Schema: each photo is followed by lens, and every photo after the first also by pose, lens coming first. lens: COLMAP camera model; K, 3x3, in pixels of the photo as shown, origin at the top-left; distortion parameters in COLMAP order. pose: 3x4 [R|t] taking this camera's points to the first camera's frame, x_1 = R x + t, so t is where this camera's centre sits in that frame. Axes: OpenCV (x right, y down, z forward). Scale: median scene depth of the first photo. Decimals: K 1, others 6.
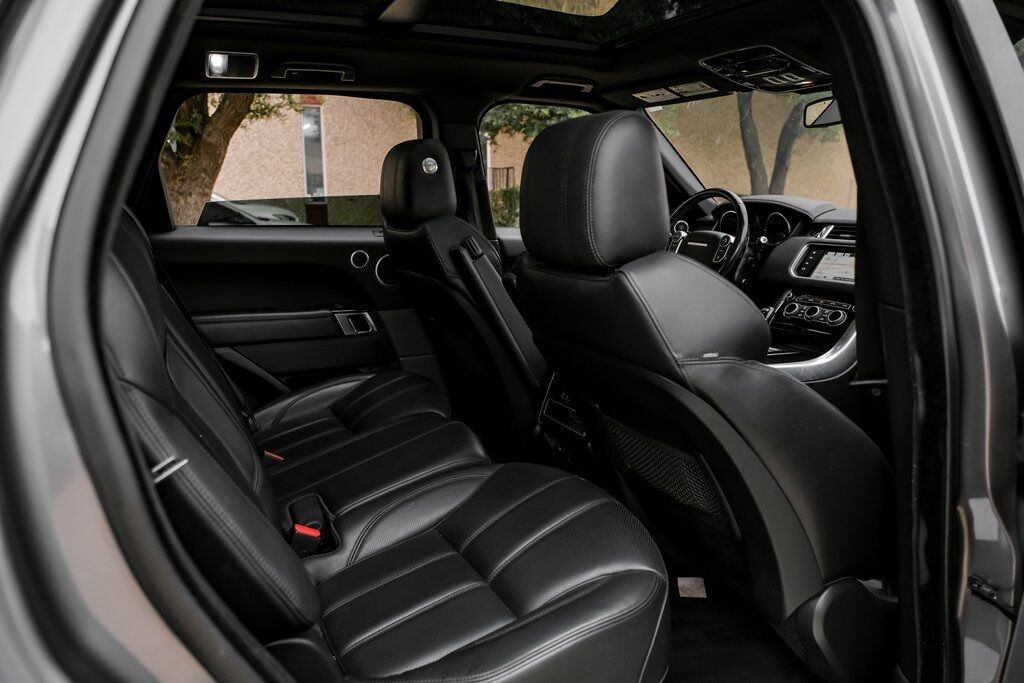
lens RADIAL K [[698.7, 0, 512.1], [0, 698.7, 333.0], [0, 0, 1]] dist [-0.016346, 0.007115]
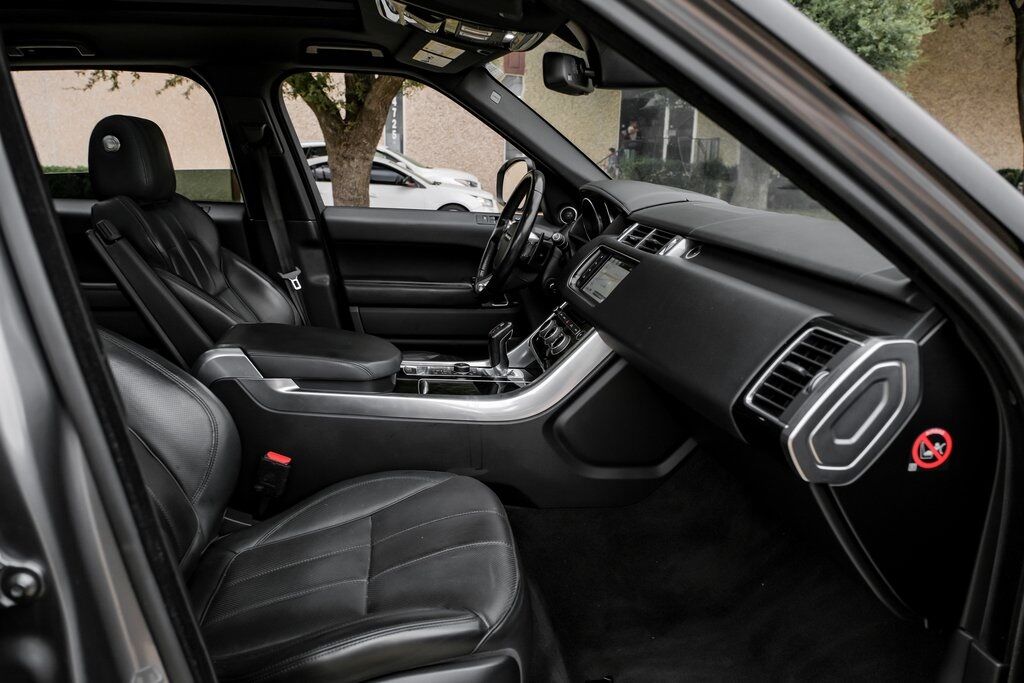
lens RADIAL K [[698.7, 0, 498.6], [0, 698.7, 335.9], [0, 0, 1]] dist [-0.016346, 0.007115]
pose [[0.936961, 0.101382, -0.334403, 0.542061], [-0.084174, 0.994290, 0.065598, -0.063257], [0.339144, -0.033315, 0.940144, 0.203511]]
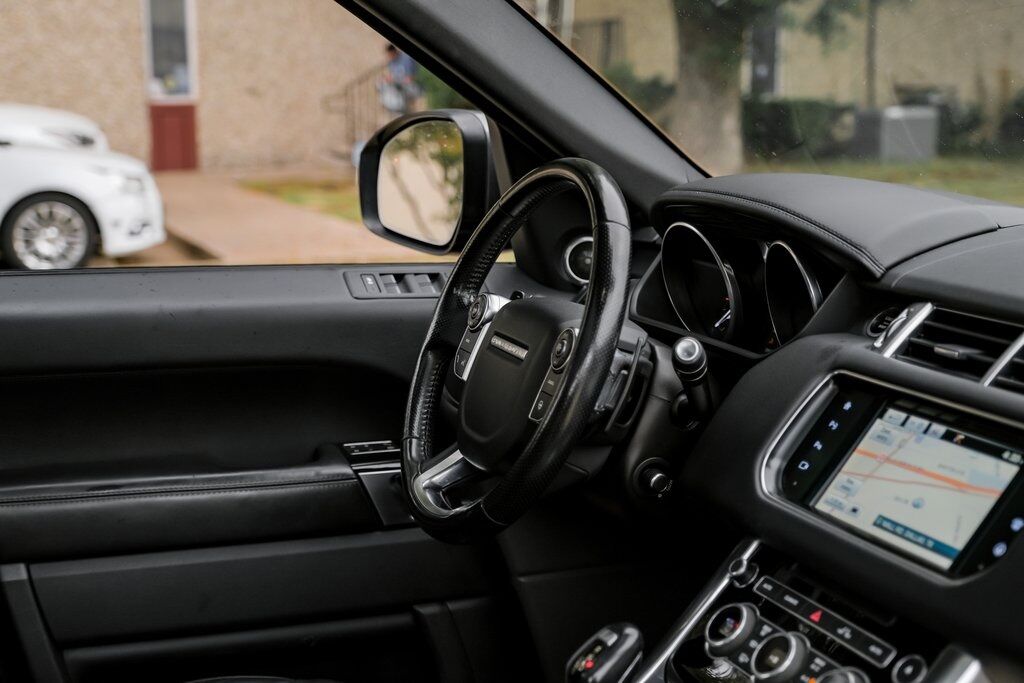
lens RADIAL K [[1563.3, 0, 522.7], [0, 1563.3, 330.9], [0, 0, 1]] dist [0.030129, 0.000000]
pose [[0.994954, 0.009194, -0.099912, 0.334645], [-0.012162, 0.999502, -0.029133, -0.114537], [0.099594, 0.030201, 0.994570, 0.338176]]
